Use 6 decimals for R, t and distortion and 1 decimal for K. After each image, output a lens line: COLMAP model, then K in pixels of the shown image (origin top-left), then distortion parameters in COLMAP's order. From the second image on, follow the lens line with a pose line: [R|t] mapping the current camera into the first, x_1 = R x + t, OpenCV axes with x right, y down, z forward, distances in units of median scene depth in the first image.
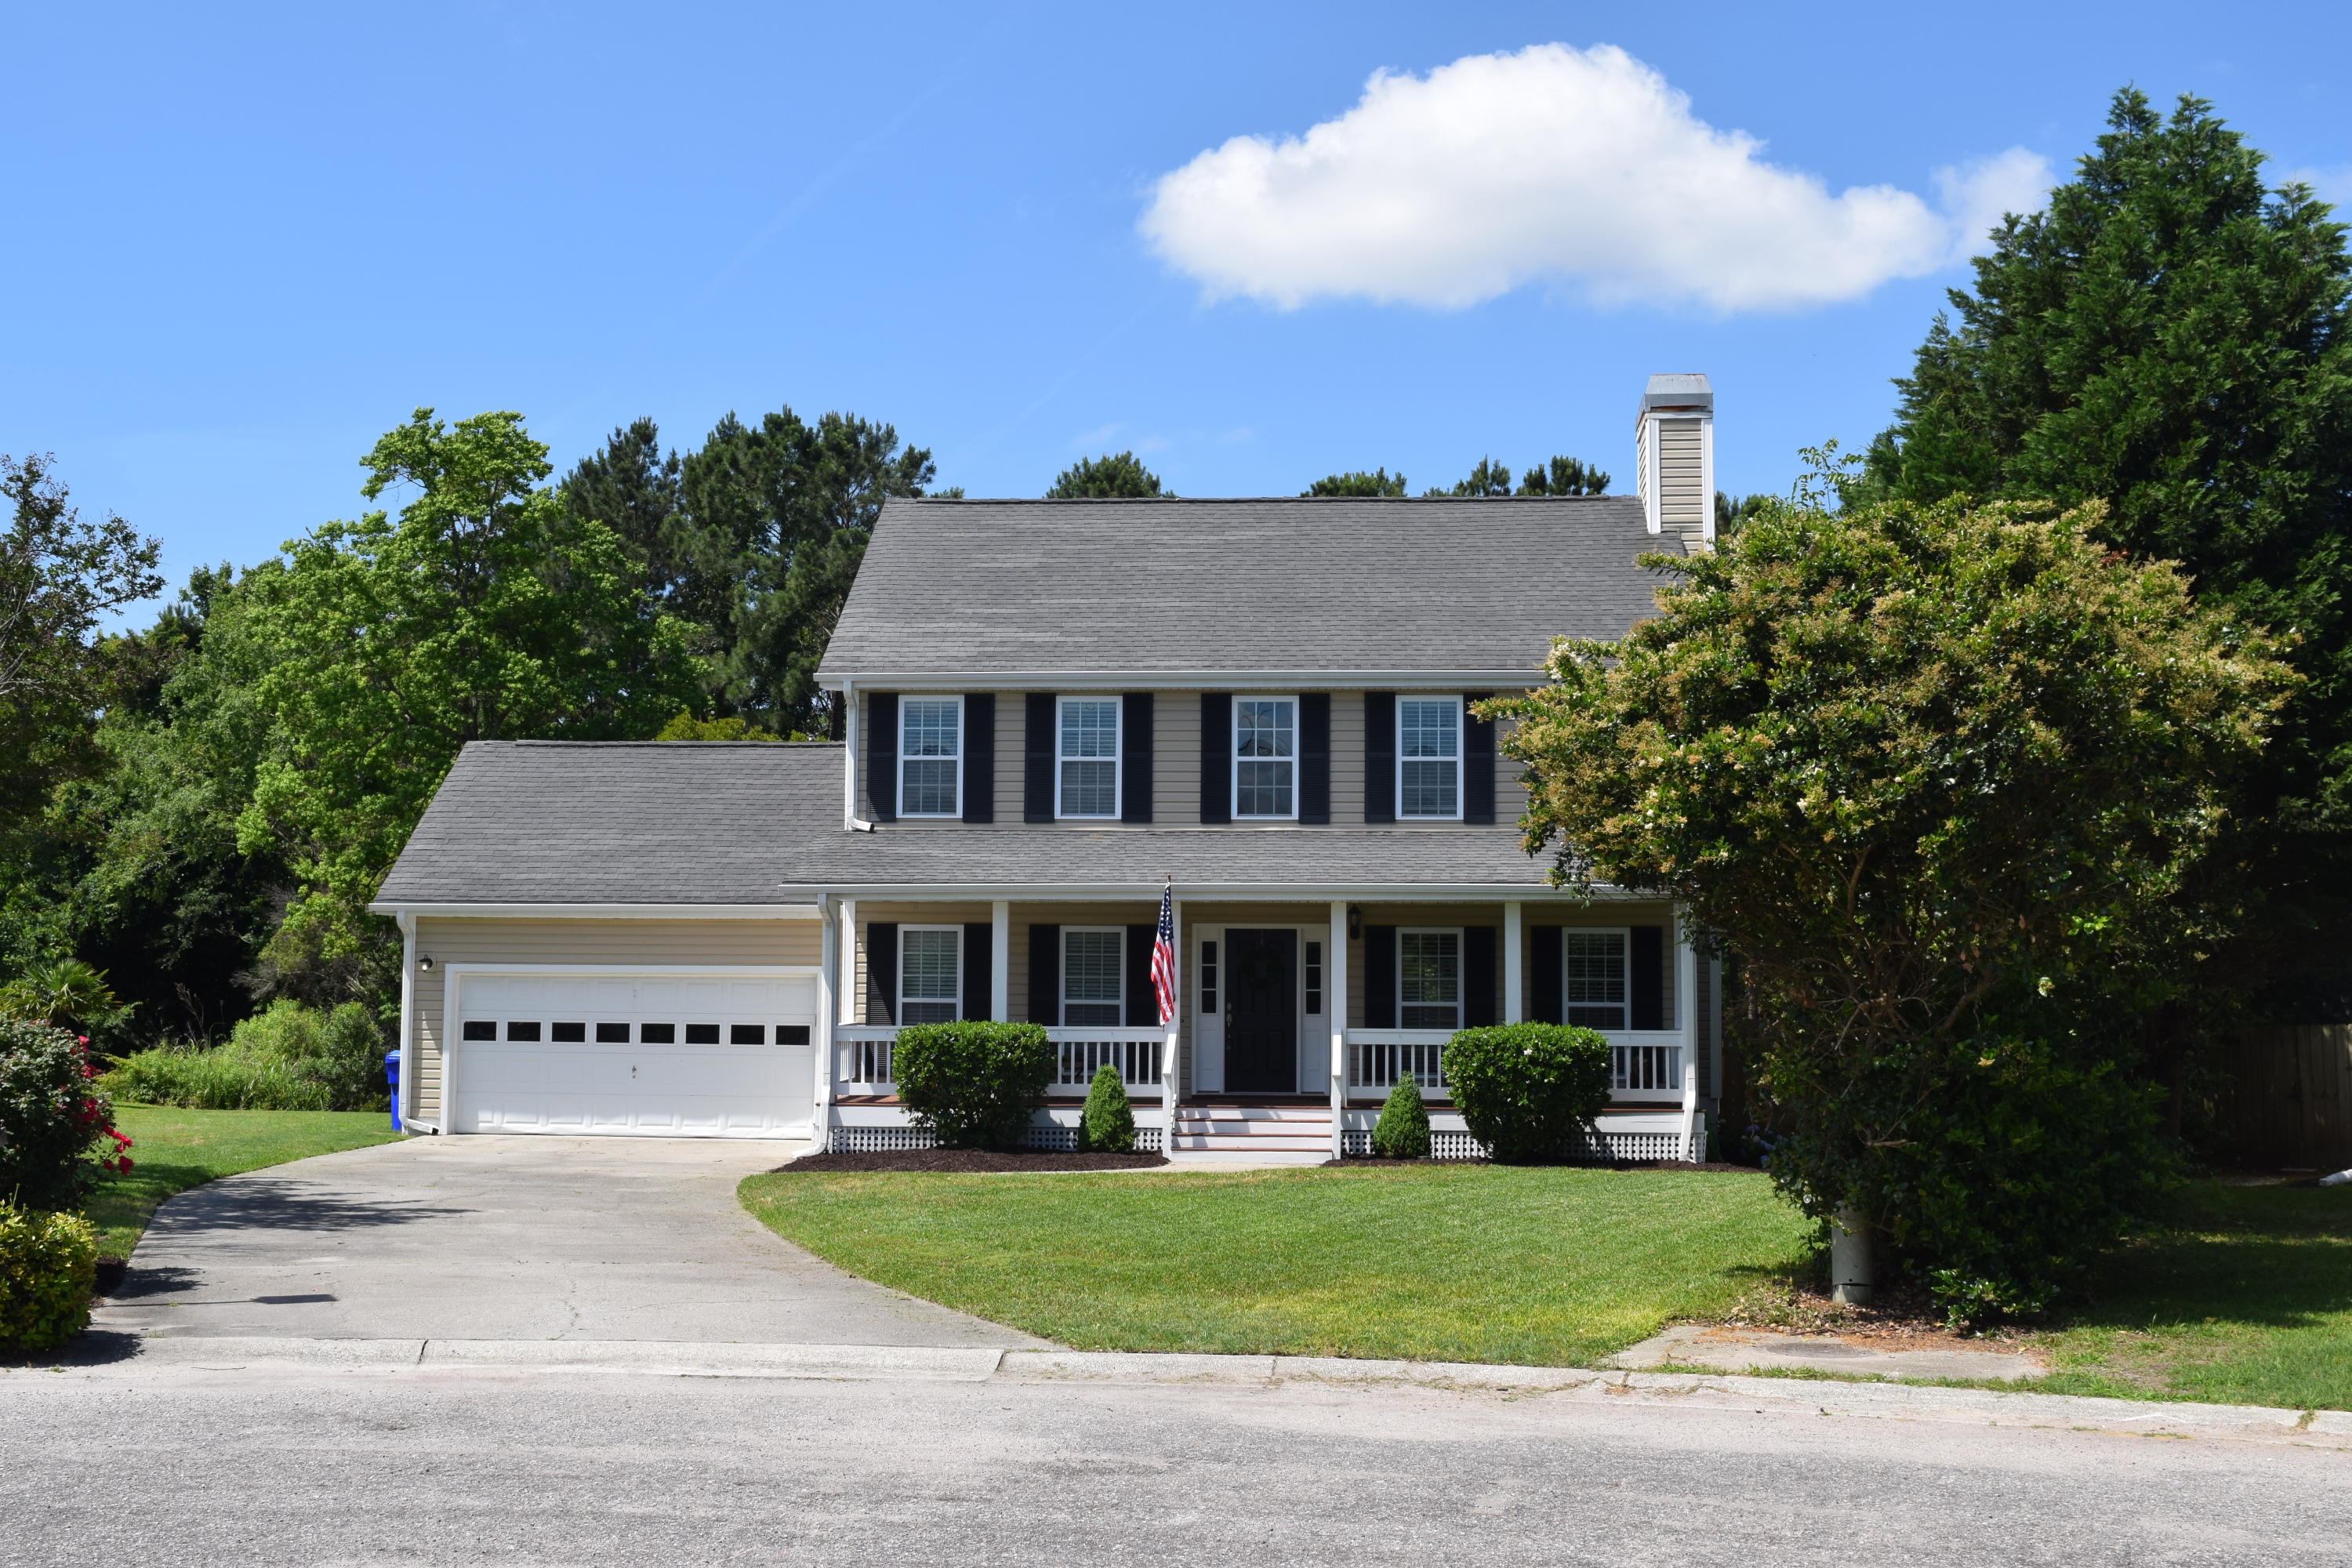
lens RADIAL K [[2790.8, 0, 1176.0], [0, 2790.8, 784.0], [0, 0, 1]] dist [-0.153210, 0.002006]
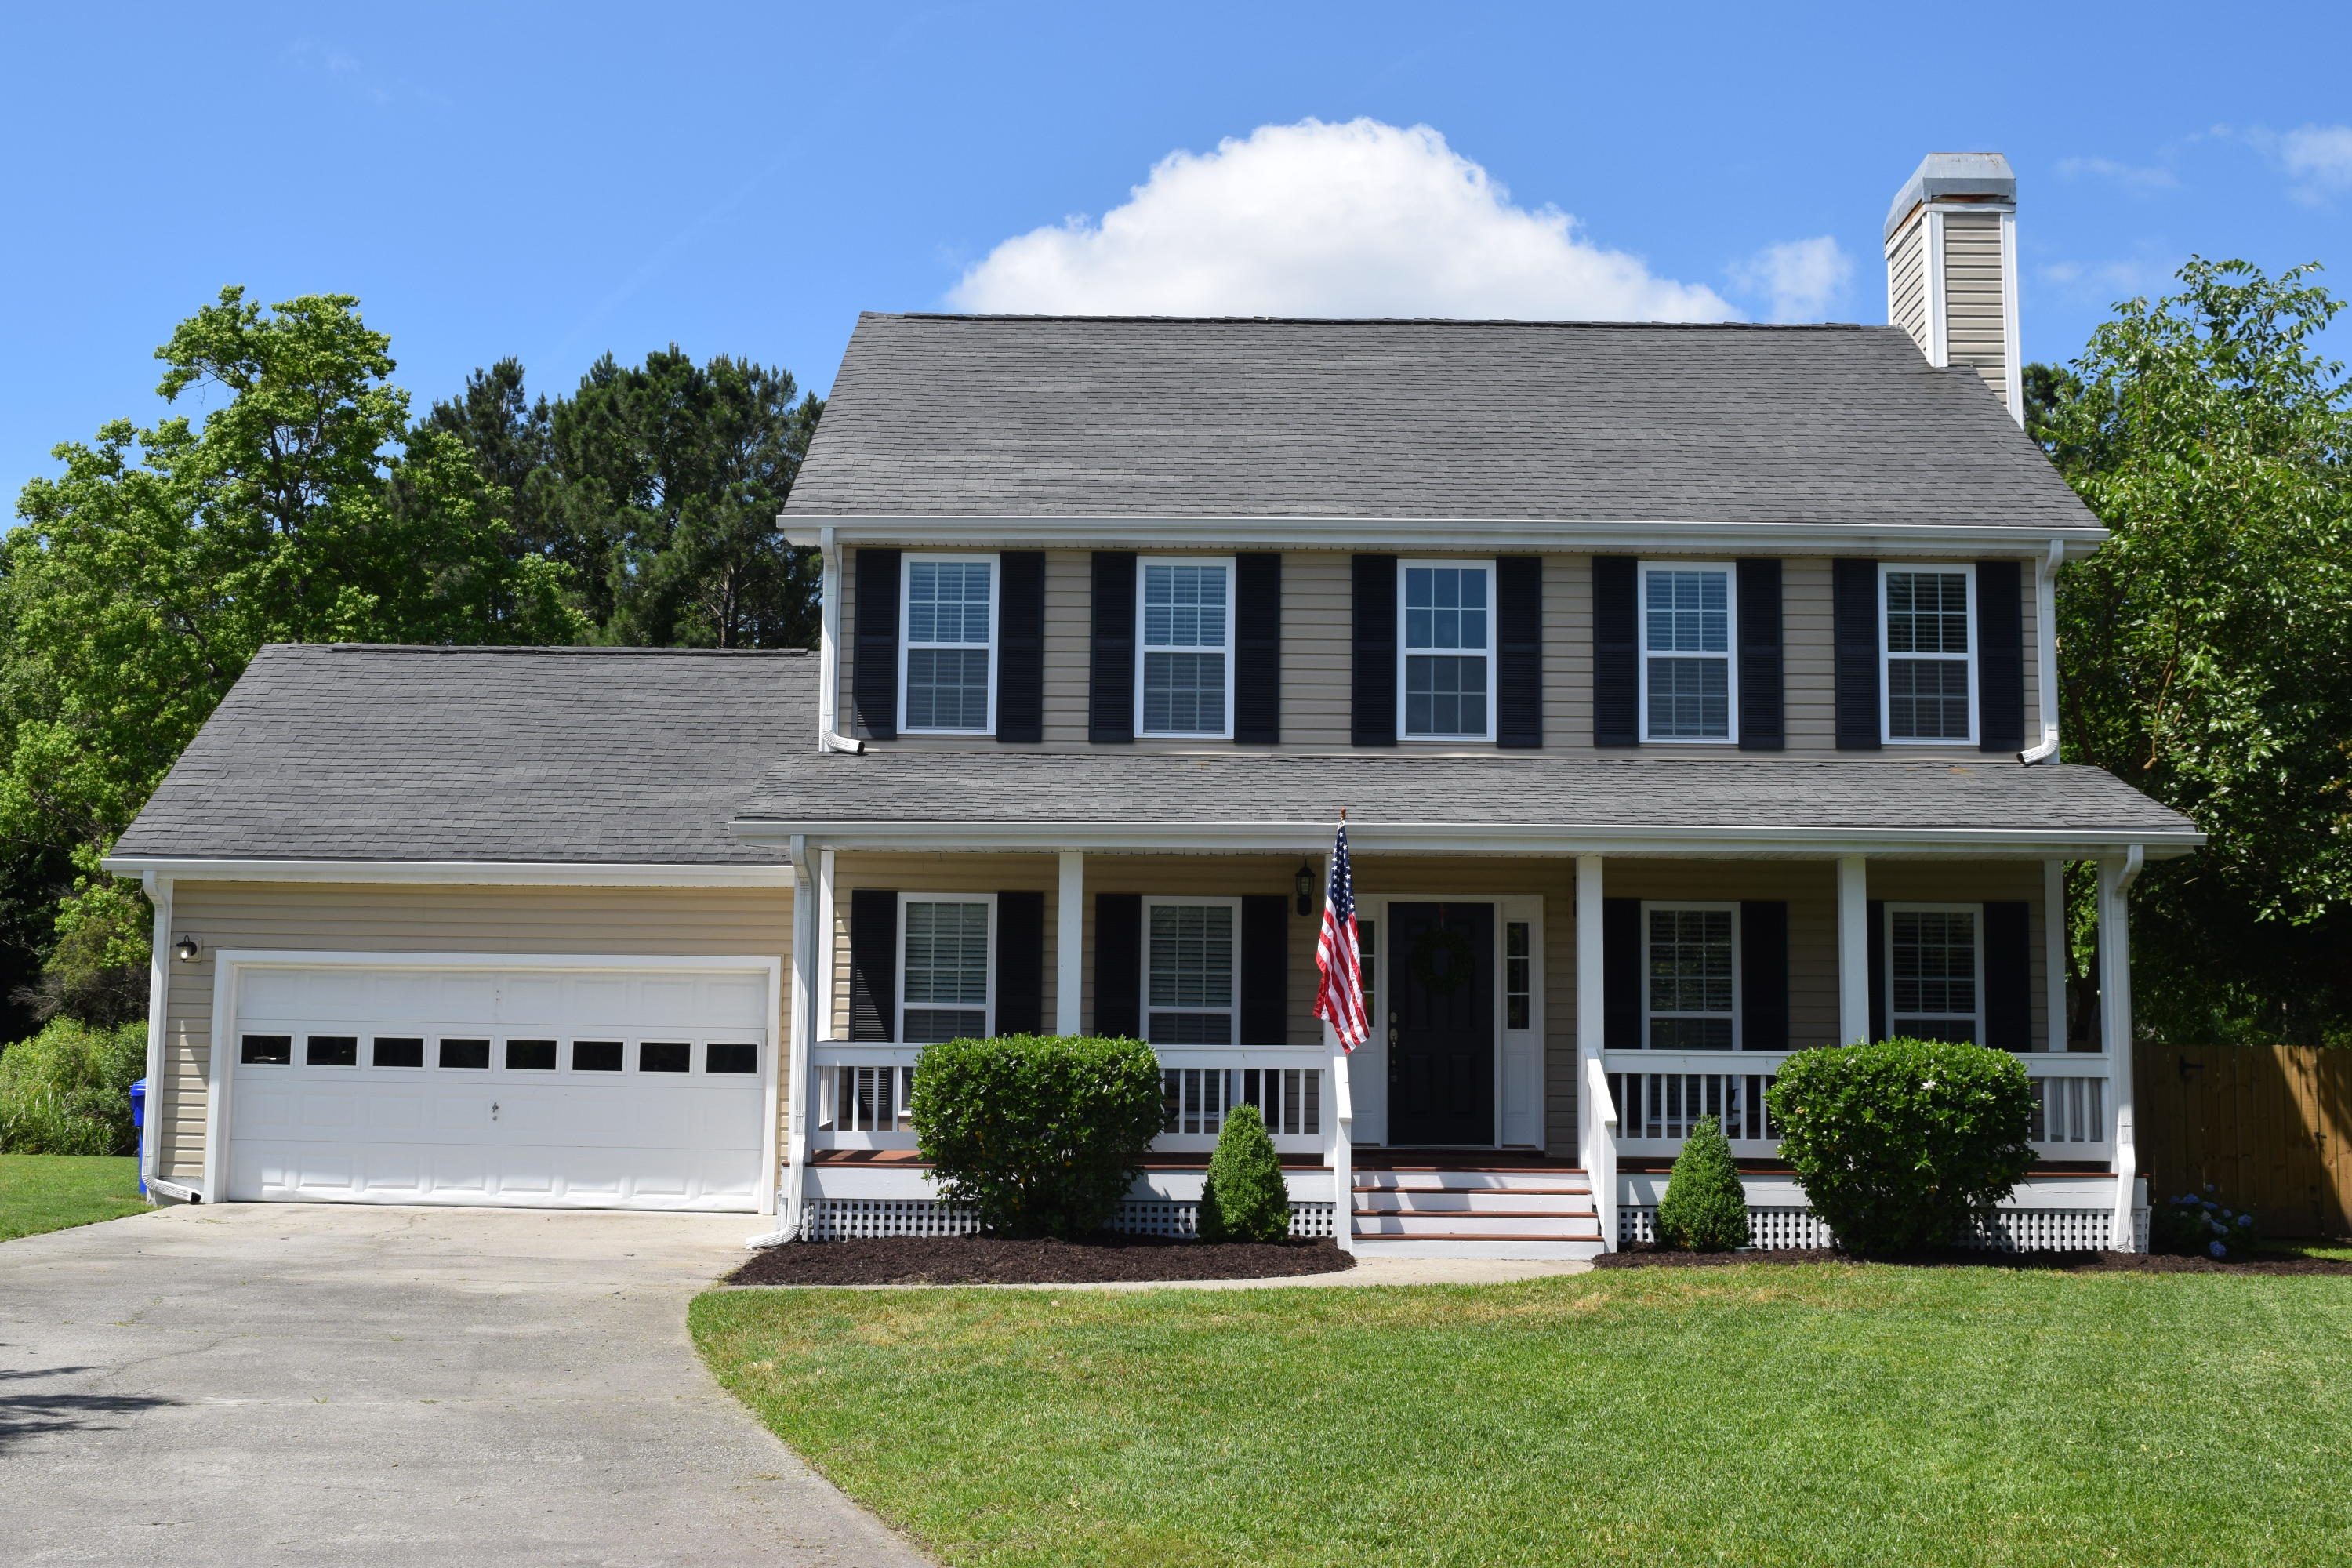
lens RADIAL K [[2685.3, 0, 1176.0], [0, 2685.3, 784.0], [0, 0, 1]] dist [-0.130063, 0.161053]
pose [[0.998114, 0.010826, 0.060418, -0.072271], [-0.009814, 0.999807, -0.017029, 0.034624], [-0.060591, 0.016404, 0.998028, 0.352115]]
